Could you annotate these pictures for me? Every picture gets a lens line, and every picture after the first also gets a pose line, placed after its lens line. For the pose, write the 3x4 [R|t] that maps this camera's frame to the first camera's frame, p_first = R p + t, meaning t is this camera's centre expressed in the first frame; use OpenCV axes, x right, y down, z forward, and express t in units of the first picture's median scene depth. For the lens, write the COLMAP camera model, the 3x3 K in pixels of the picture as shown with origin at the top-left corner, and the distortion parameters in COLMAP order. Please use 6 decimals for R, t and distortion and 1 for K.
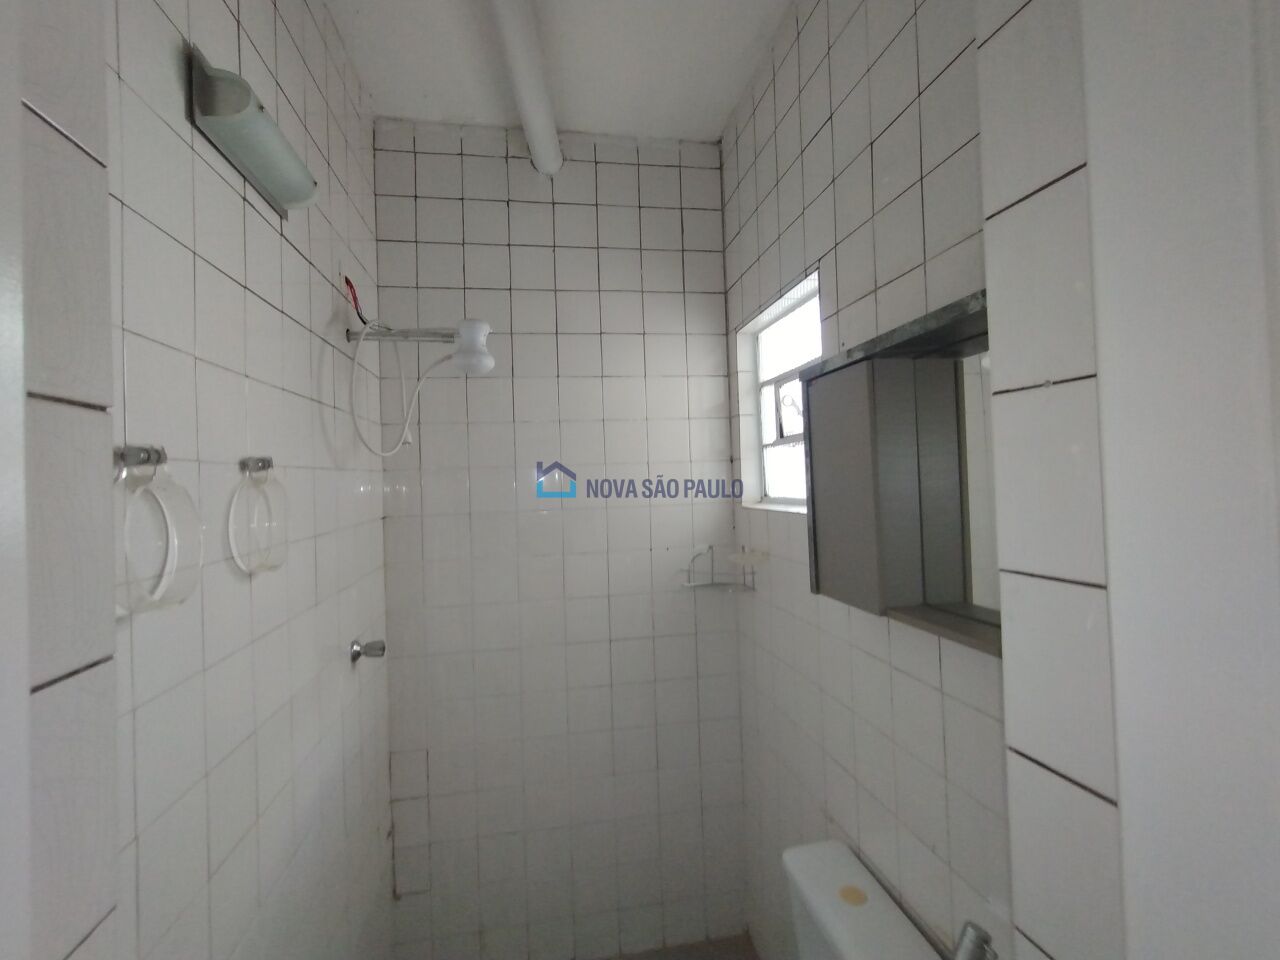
lens RADIAL K [[576.6, 0, 639.6], [0, 576.6, 475.4], [0, 0, 1]] dist [-0.000158, -0.000045]
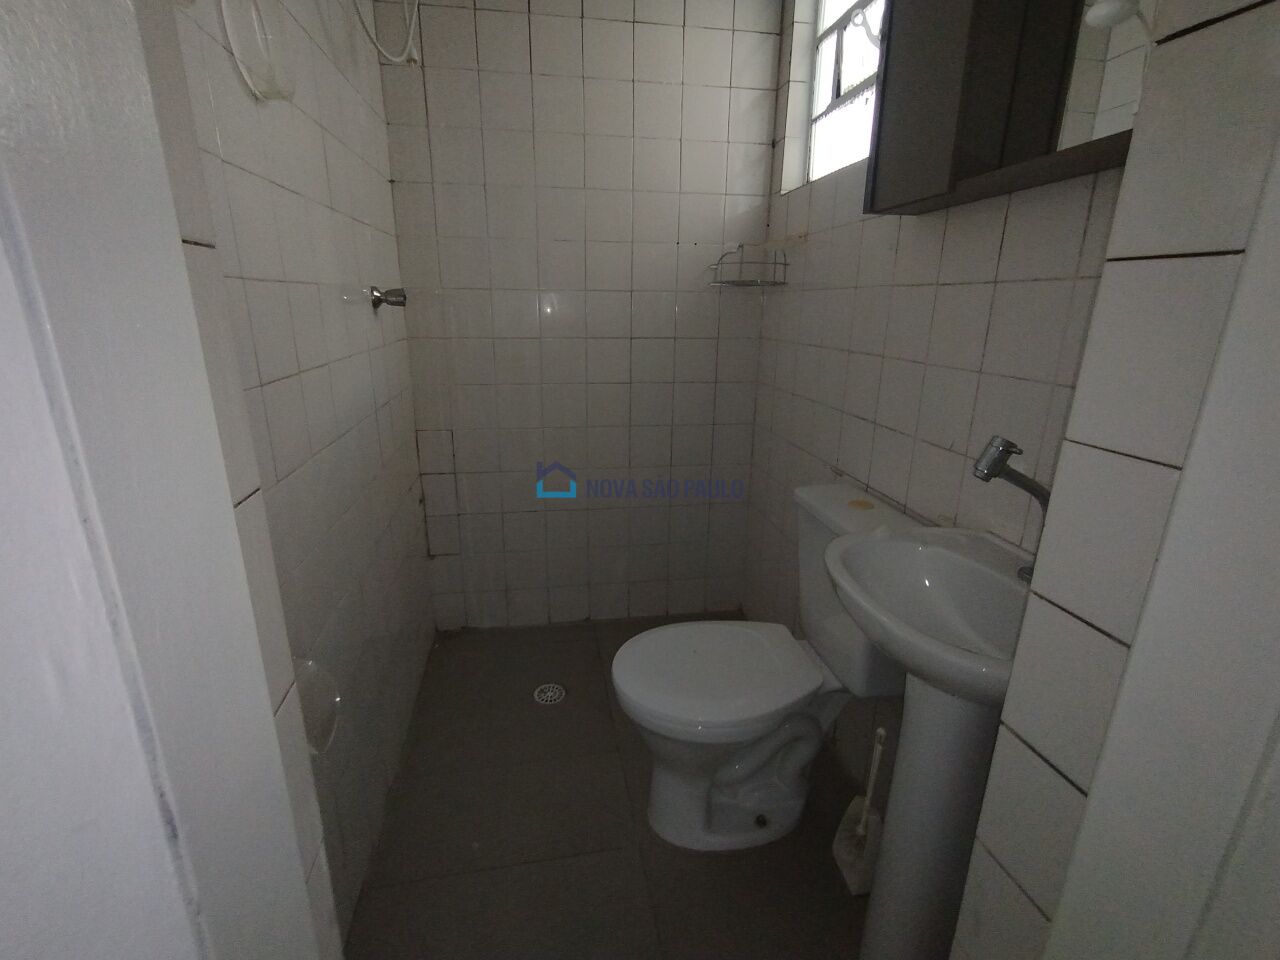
lens RADIAL K [[576.6, 0, 638.0], [0, 576.6, 476.7], [0, 0, 1]] dist [-0.000158, -0.000045]
pose [[0.998931, 0.046213, 0.001127, -0.030599], [-0.044453, 0.953631, 0.297677, 0.231010], [0.012681, -0.297409, 0.954666, -0.010924]]
